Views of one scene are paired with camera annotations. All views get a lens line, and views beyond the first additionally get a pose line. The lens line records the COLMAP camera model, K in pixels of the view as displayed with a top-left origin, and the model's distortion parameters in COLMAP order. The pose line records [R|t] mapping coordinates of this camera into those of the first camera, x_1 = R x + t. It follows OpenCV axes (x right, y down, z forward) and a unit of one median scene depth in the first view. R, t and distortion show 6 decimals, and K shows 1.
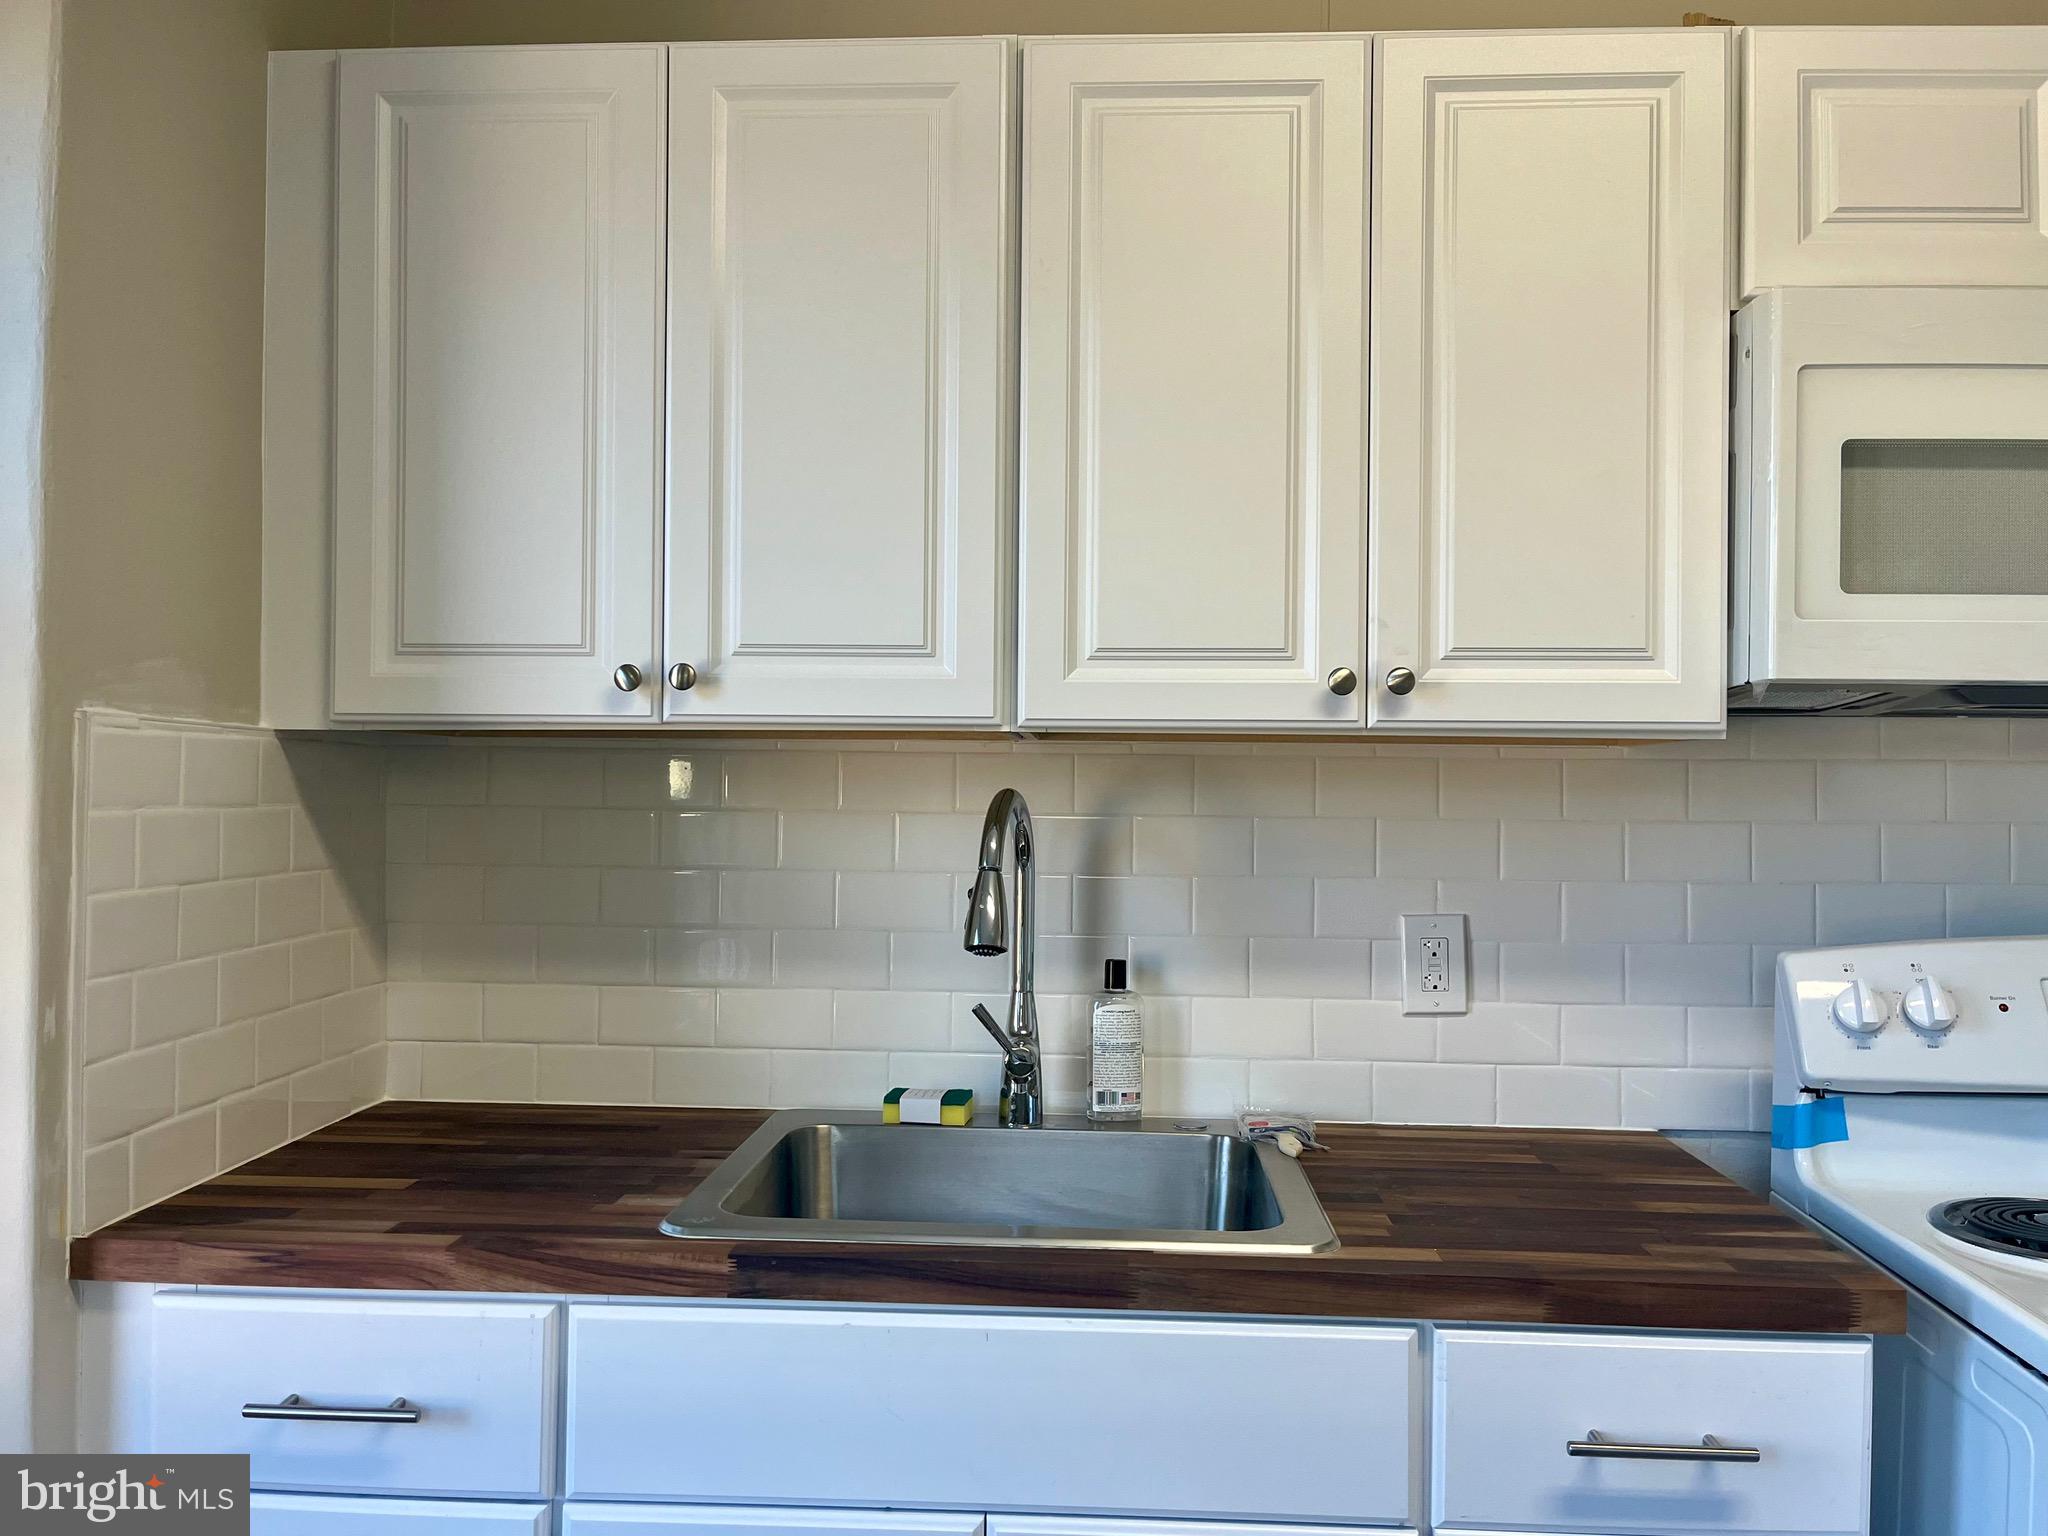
lens RADIAL K [[1588.0, 0, 1021.8], [0, 1588.0, 766.6], [0, 0, 1]] dist [0.025073, -0.011054]
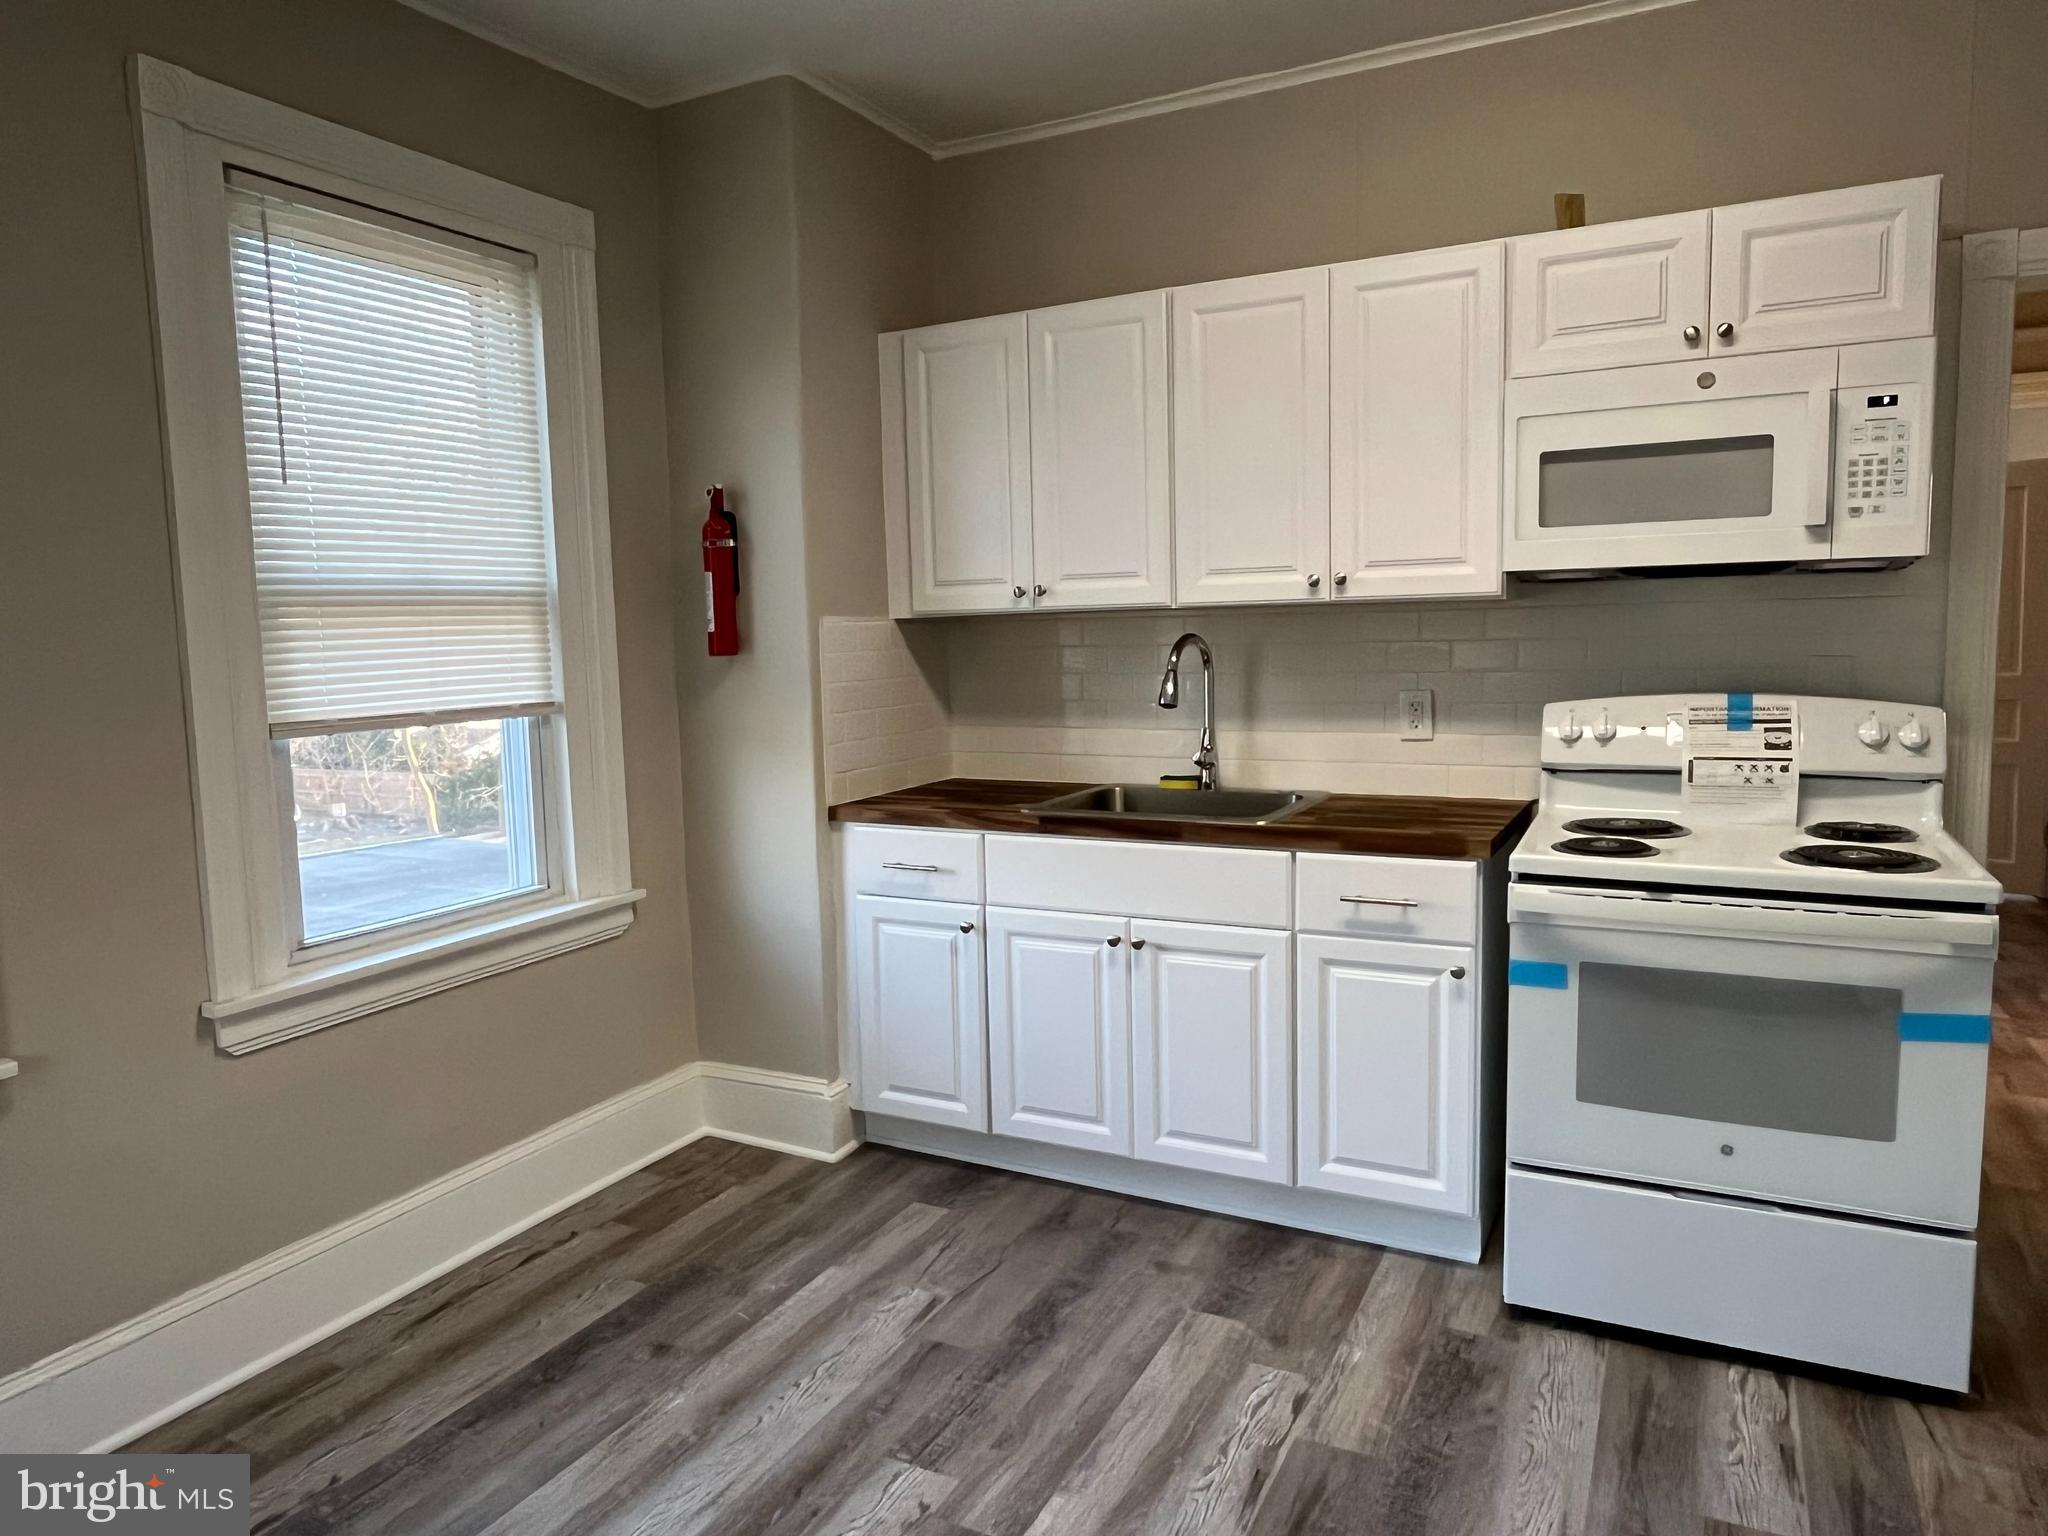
lens RADIAL K [[1330.1, 0, 1017.0], [0, 1330.1, 763.5], [0, 0, 1]] dist [-0.005588, -0.002645]
pose [[0.906848, 0.009988, -0.421340, 0.590255], [0.039387, 0.993336, 0.108318, -0.017530], [0.419613, -0.114823, 0.900411, -0.817426]]
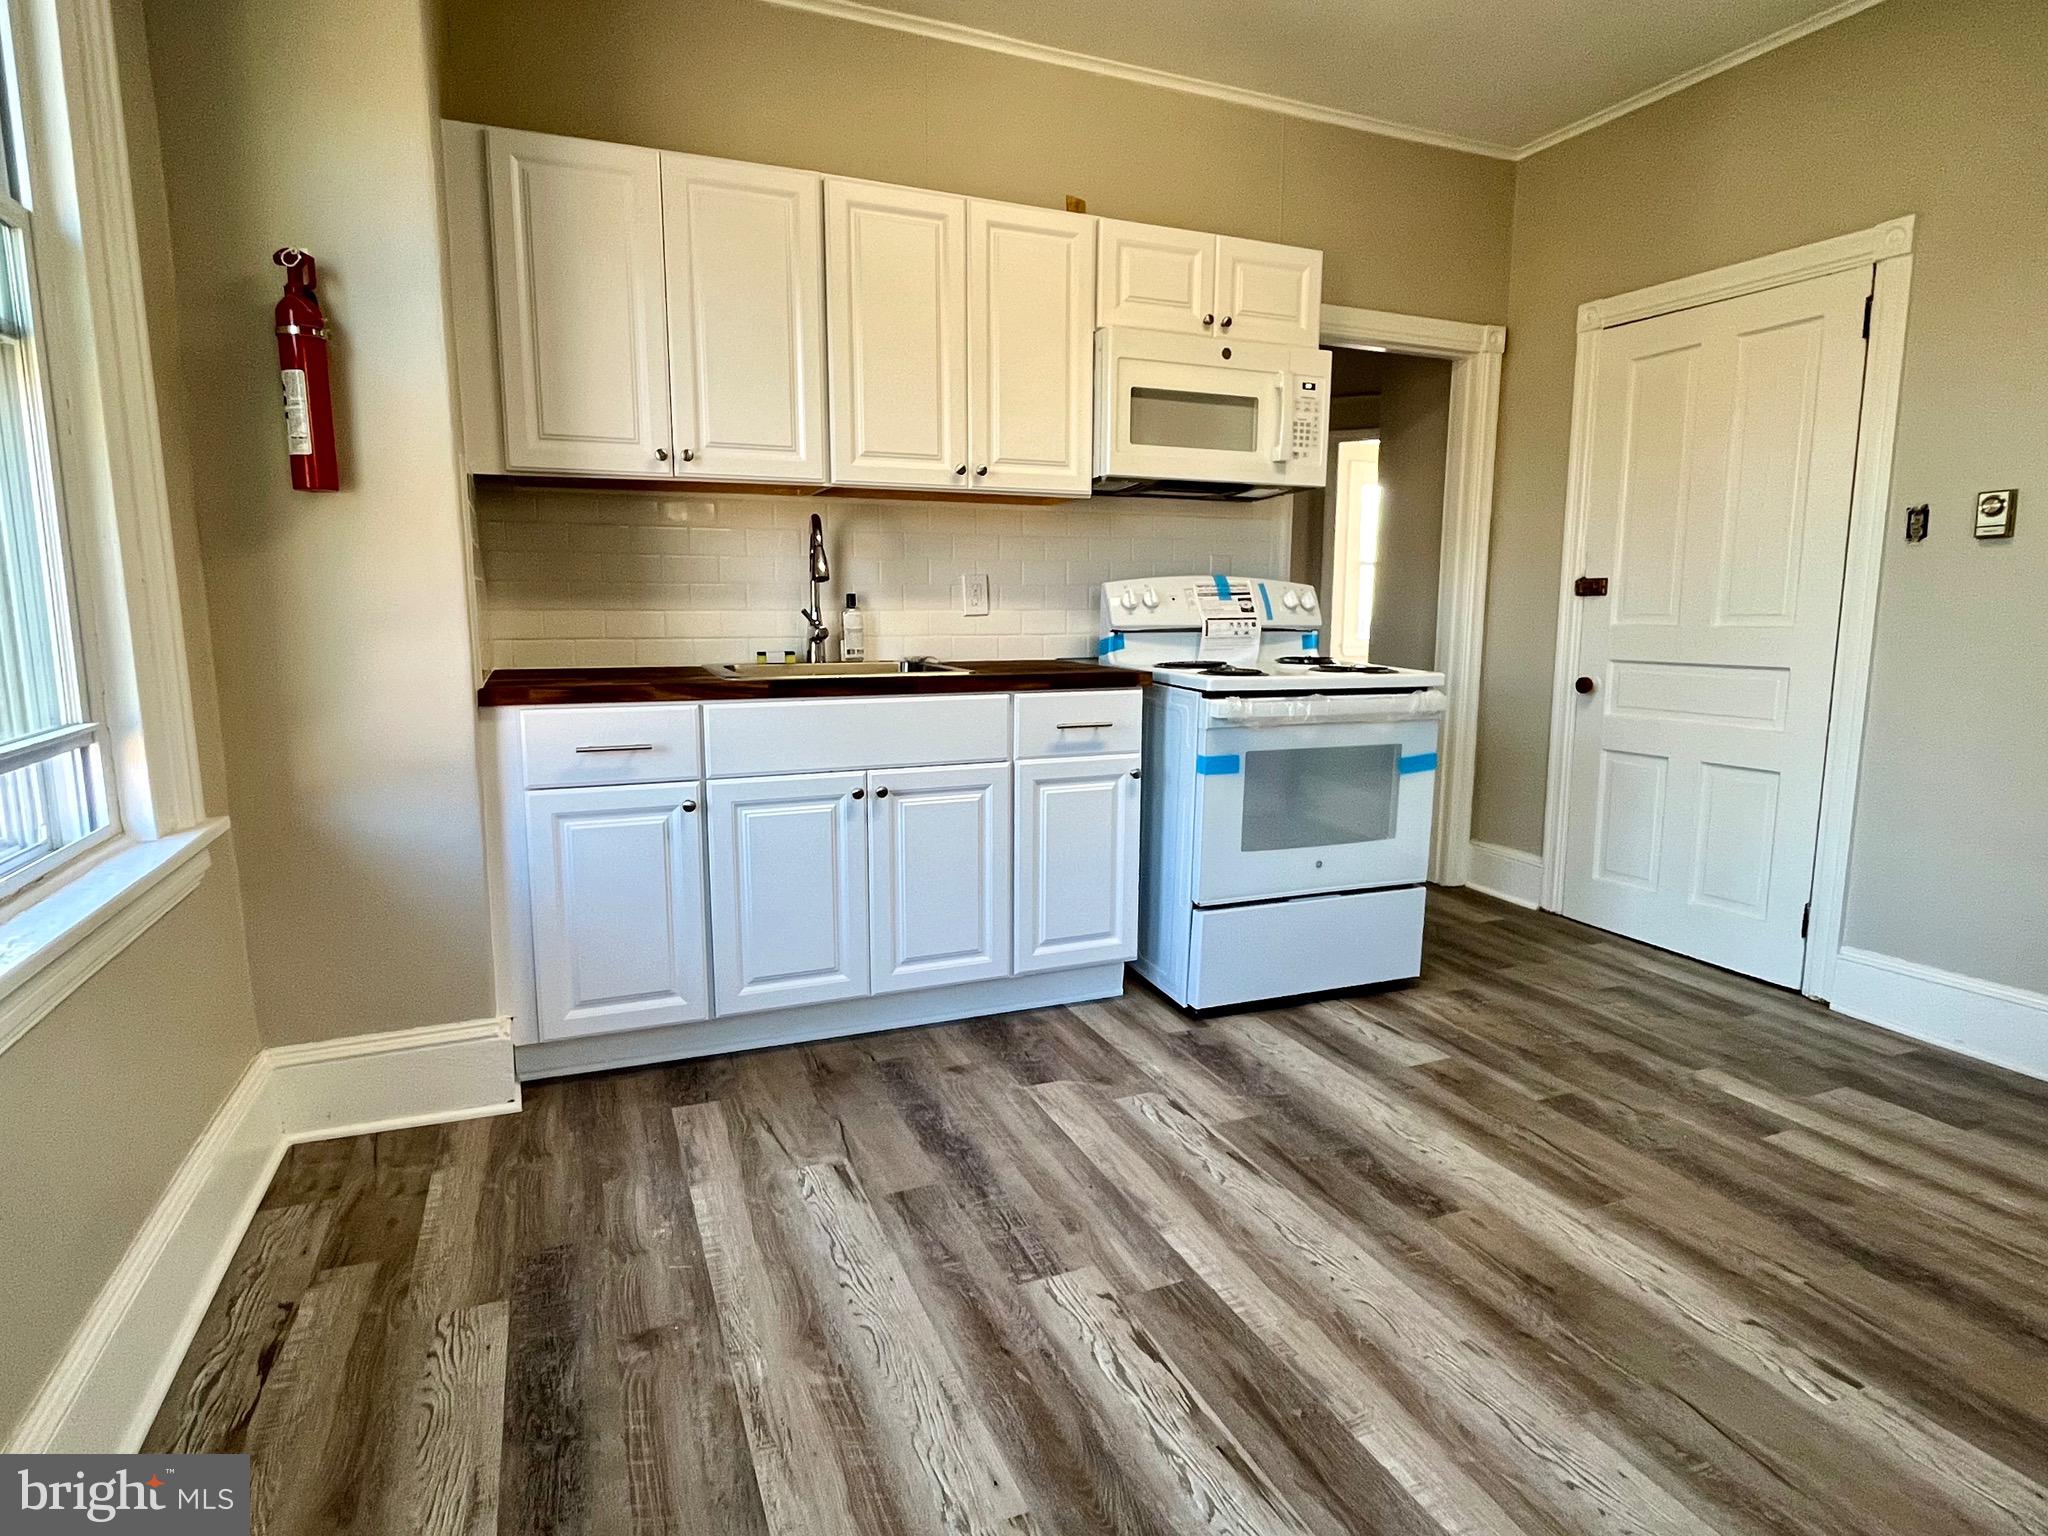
lens RADIAL K [[1082.5, 0, 1016.5], [0, 1082.5, 762.7], [0, 0, 1]] dist [-0.004907, -0.000222]
pose [[0.901185, -0.071679, 0.427467, -0.482330], [0.000290, 0.986330, 0.164779, 0.121428], [-0.433435, -0.148372, 0.888887, -0.634181]]
